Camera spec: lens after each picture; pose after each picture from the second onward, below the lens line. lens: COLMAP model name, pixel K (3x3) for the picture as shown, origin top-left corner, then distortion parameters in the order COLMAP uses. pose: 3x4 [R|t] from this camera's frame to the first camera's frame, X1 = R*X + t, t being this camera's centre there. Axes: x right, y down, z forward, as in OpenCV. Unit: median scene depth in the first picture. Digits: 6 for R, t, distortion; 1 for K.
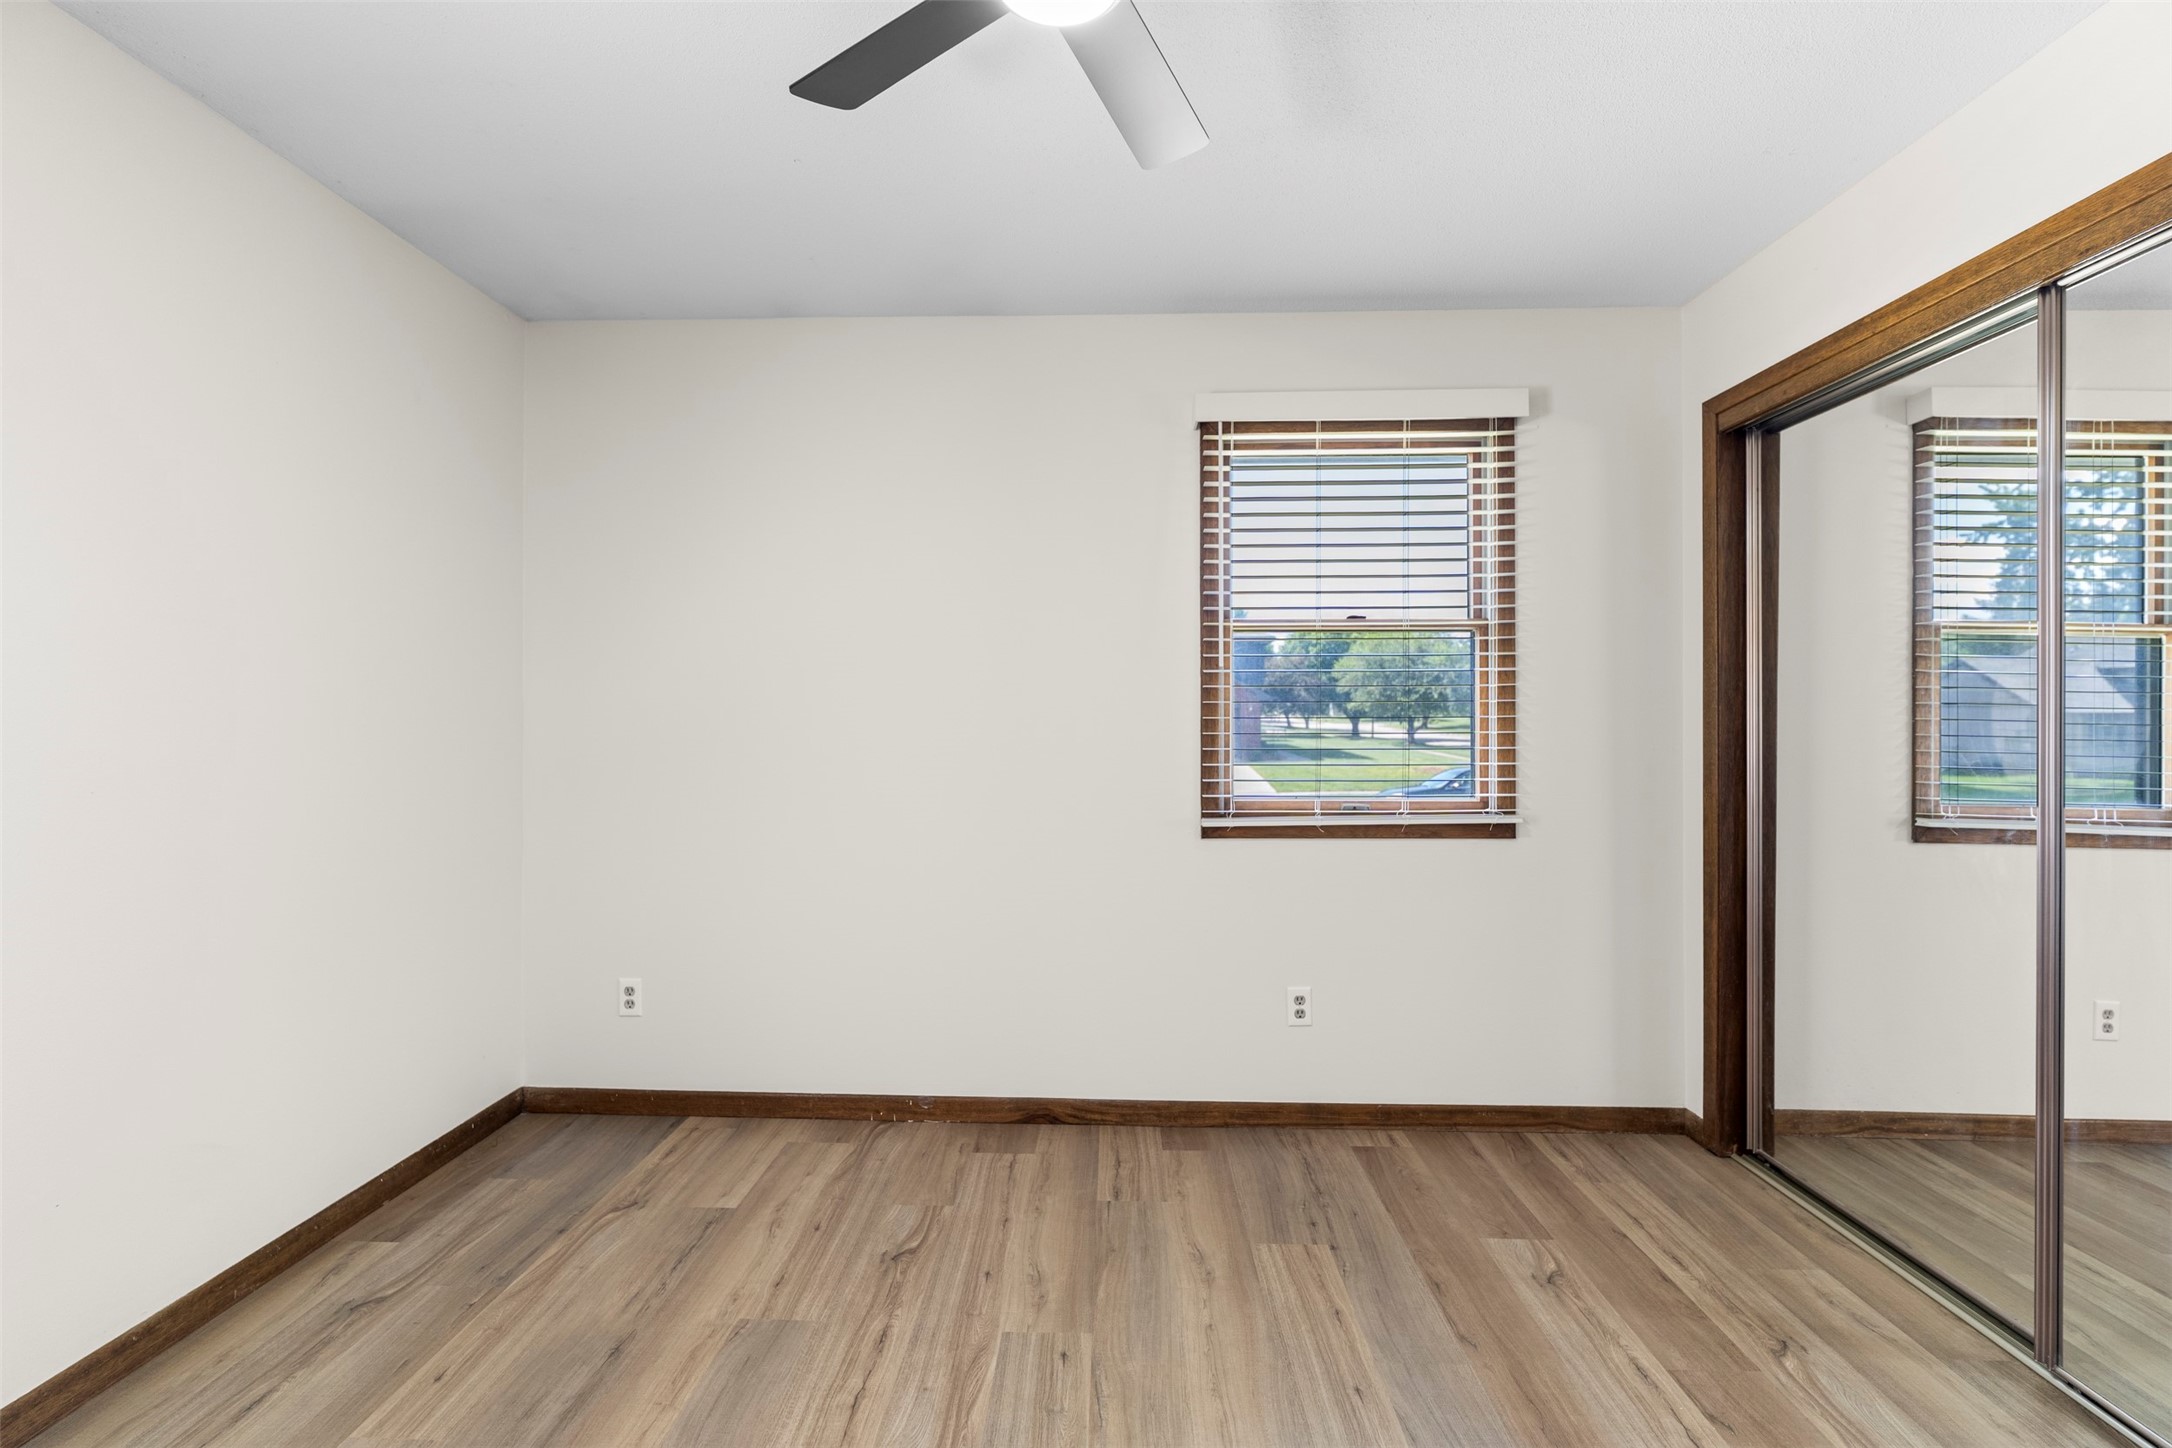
lens RADIAL K [[954.4, 0, 1097.4], [0, 954.4, 724.6], [0, 0, 1]] dist [-0.004182, -0.000350]
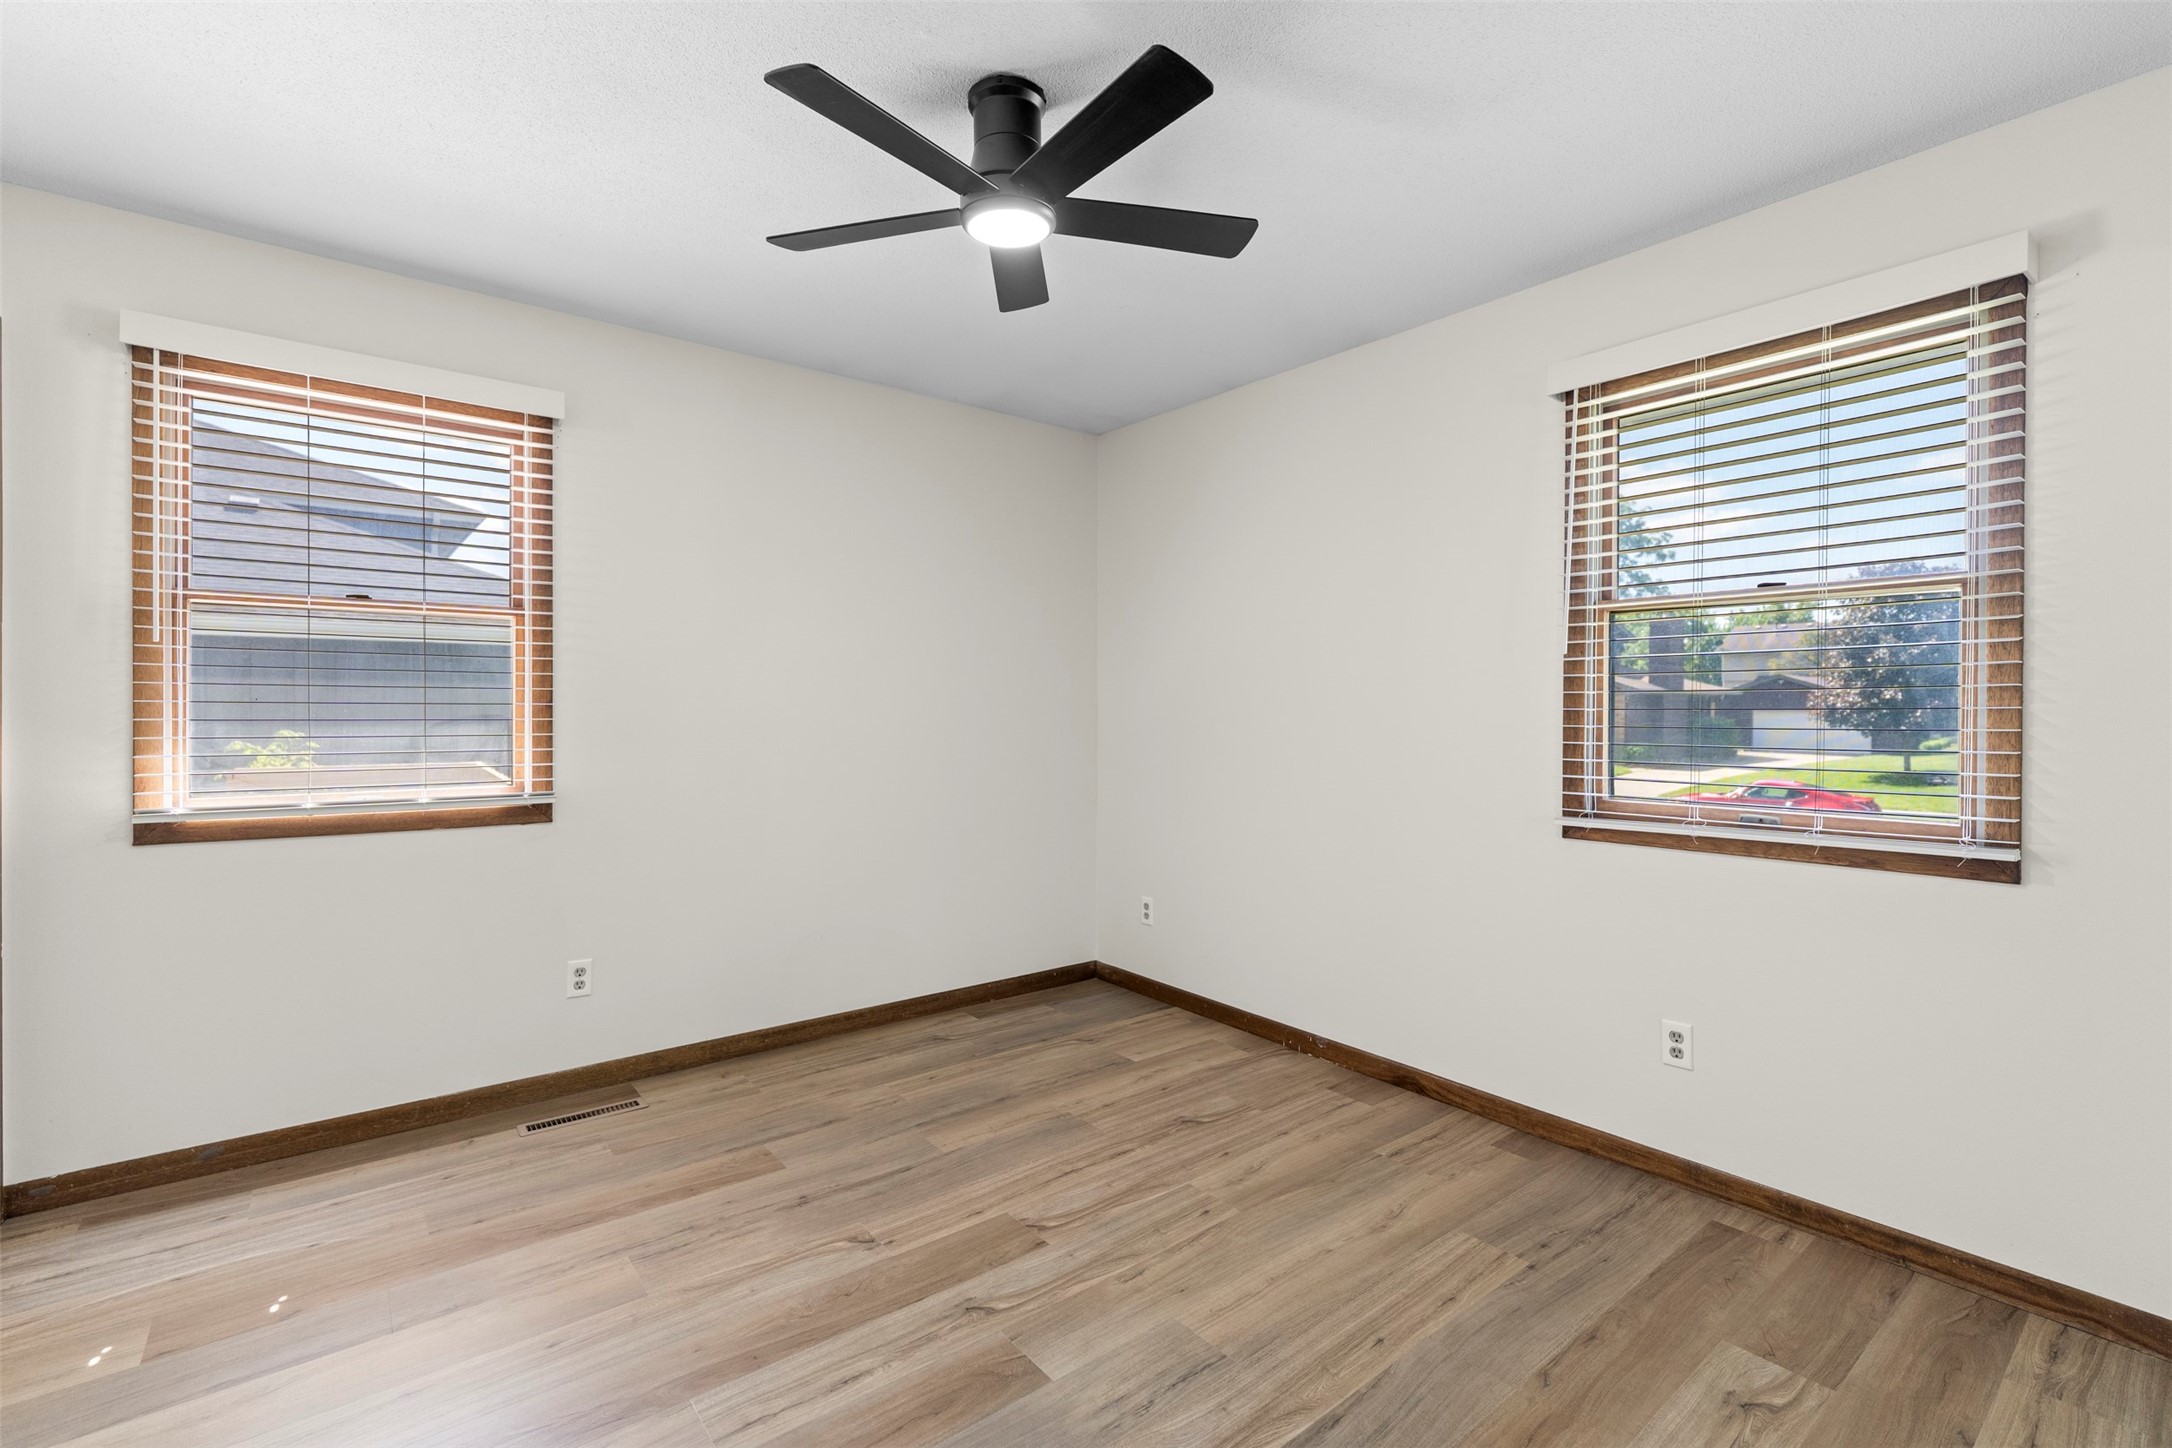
lens RADIAL K [[960.3, 0, 1086.0], [0, 960.3, 724.0], [0, 0, 1]] dist [-0.000796, 0.000679]
pose [[0.647125, 0.012832, -0.762276, 0.596234], [-0.004724, 0.999907, 0.012822, -0.002940], [0.762370, -0.004696, 0.647125, 0.037549]]
